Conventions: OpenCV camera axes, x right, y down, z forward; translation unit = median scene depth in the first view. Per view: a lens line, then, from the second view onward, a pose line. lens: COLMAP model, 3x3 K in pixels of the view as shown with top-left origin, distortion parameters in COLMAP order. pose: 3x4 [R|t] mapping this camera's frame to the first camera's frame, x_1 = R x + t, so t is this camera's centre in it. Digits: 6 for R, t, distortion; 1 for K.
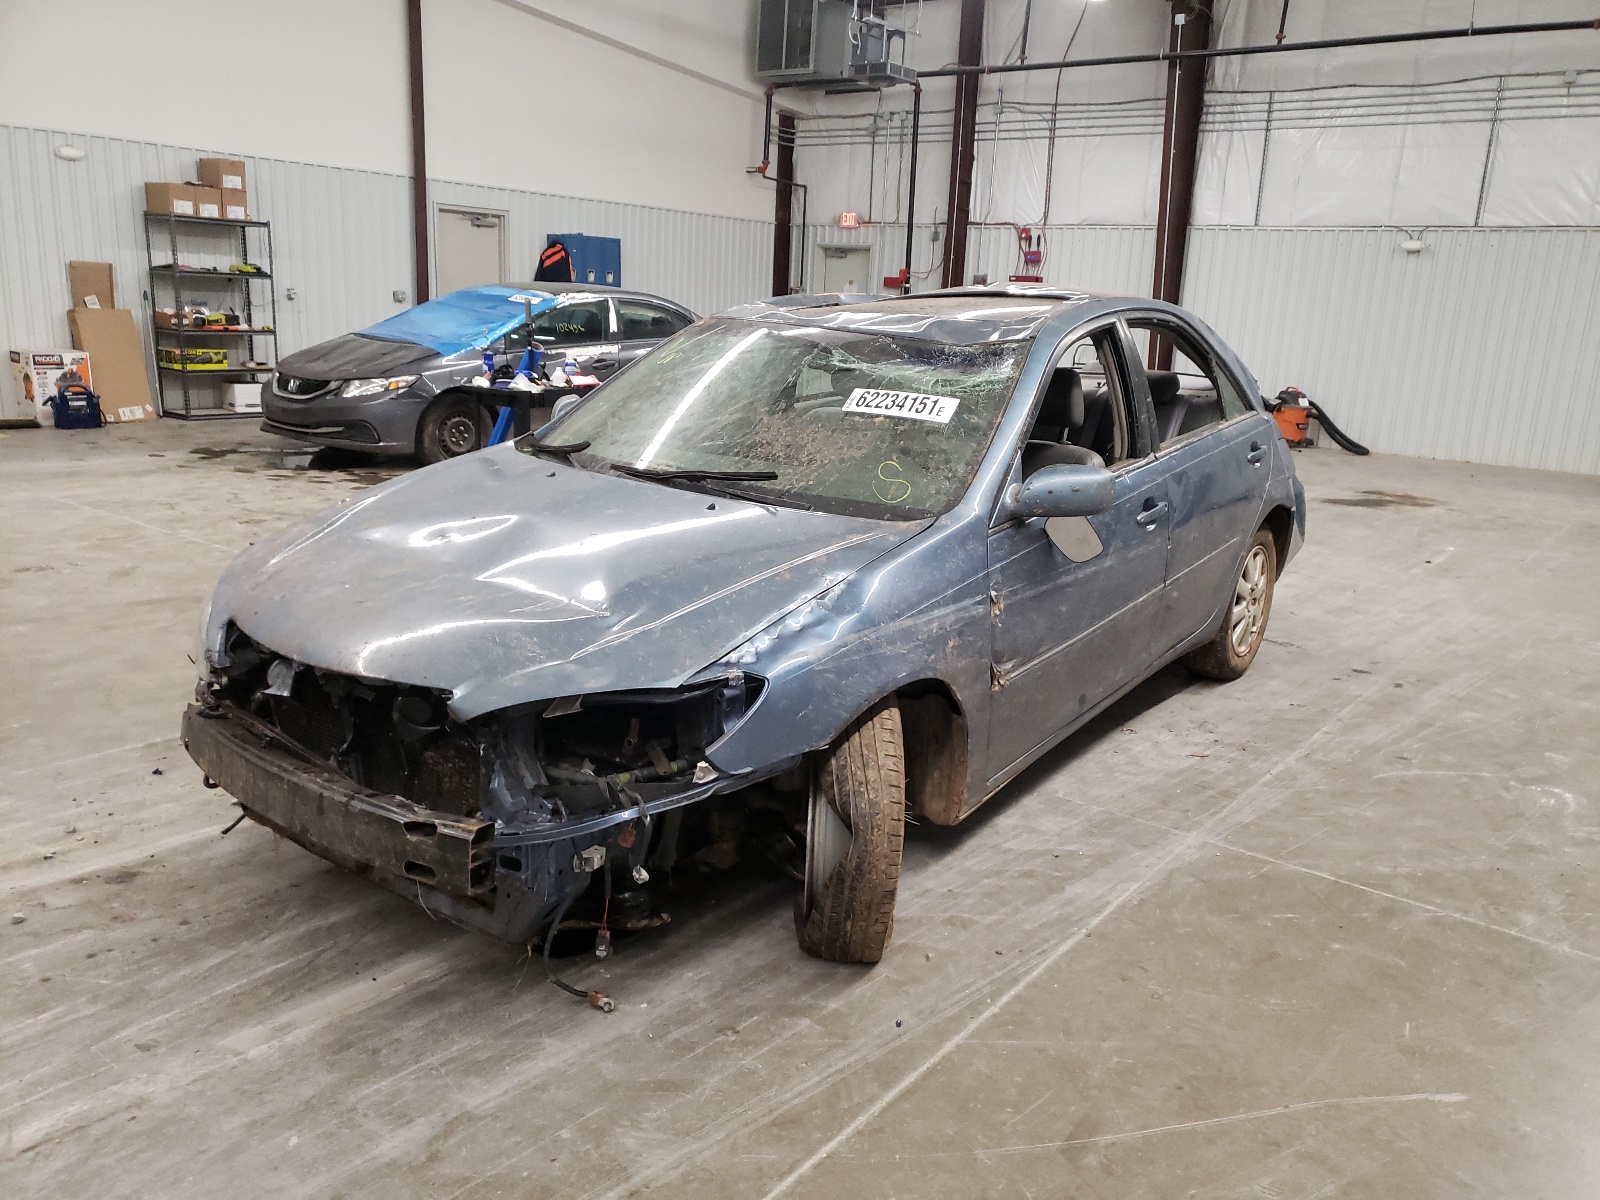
lens RADIAL K [[1248.0, 0, 809.4], [0, 1248.0, 600.7], [0, 0, 1]] dist [0.011101, 0.003503]
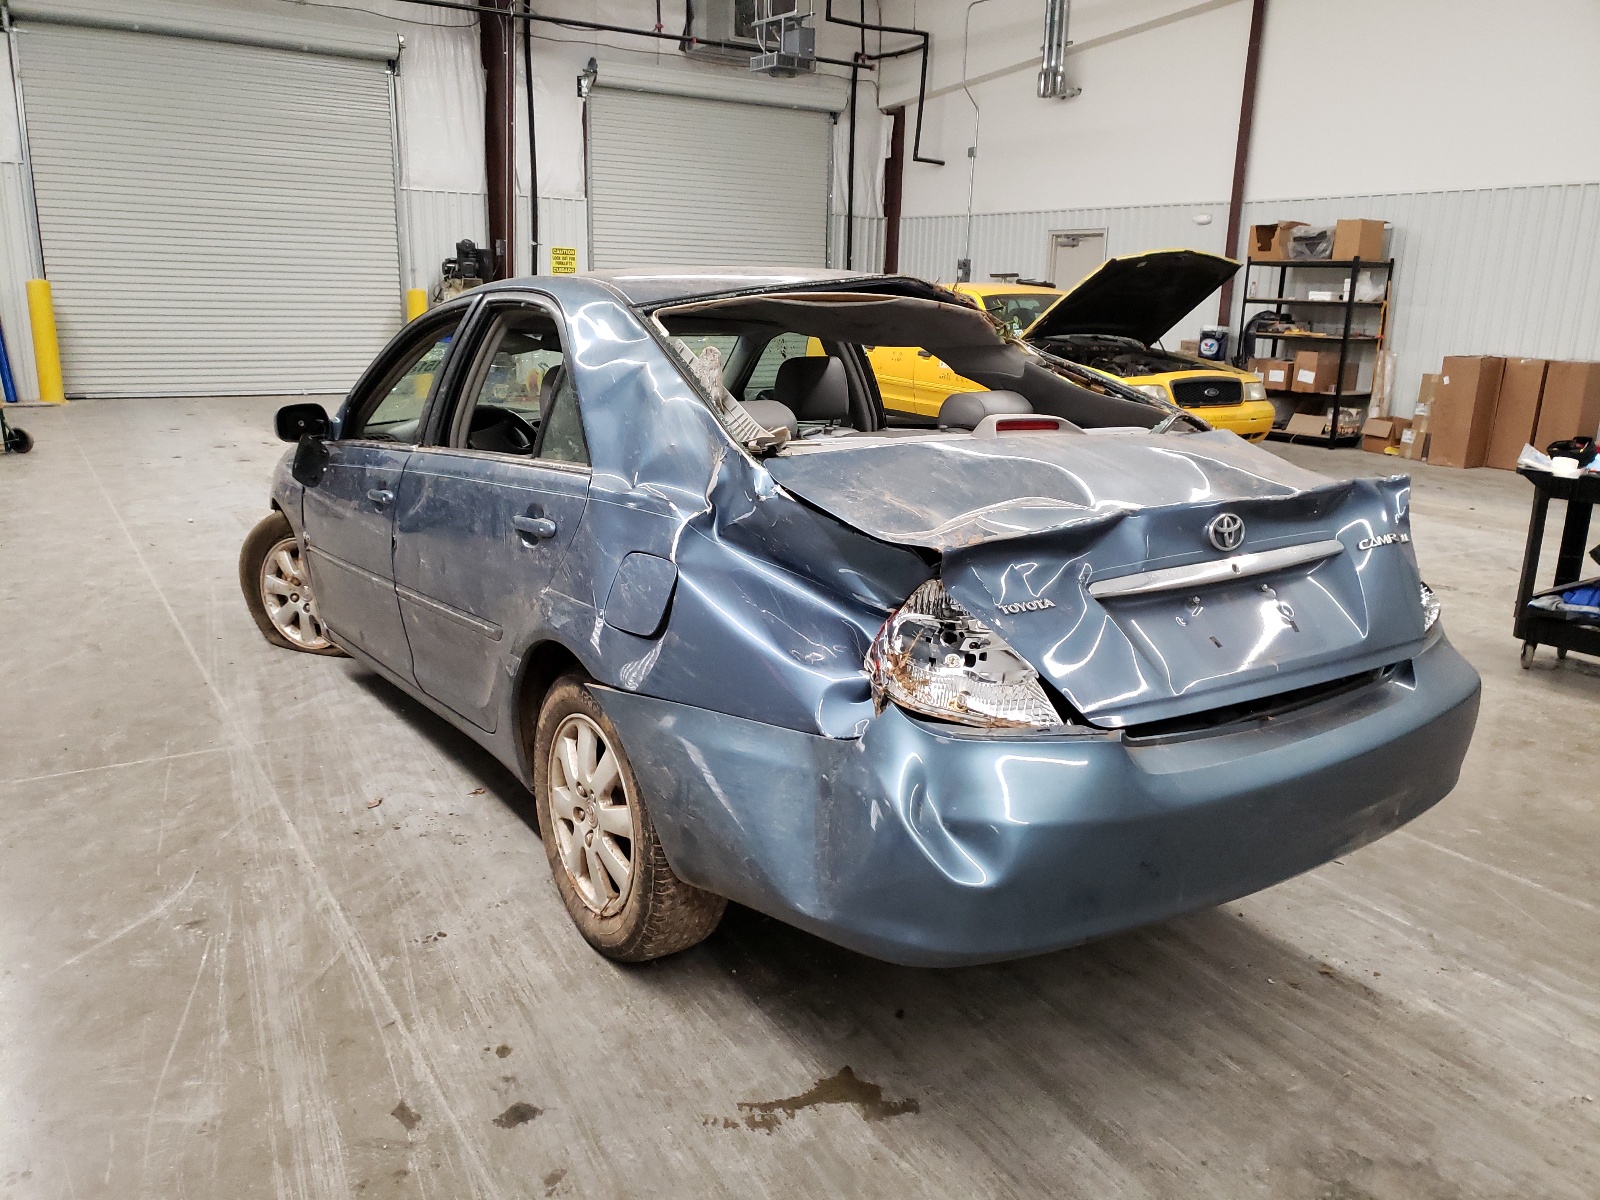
lens RADIAL K [[1248.0, 0, 807.3], [0, 1248.0, 641.7], [0, 0, 1]] dist [0.011101, 0.003503]
pose [[-0.343126, 0.192230, -0.919409, 1.018474], [-0.273831, 0.915844, 0.293679, -0.321604], [0.898488, 0.352531, -0.261611, 1.519015]]
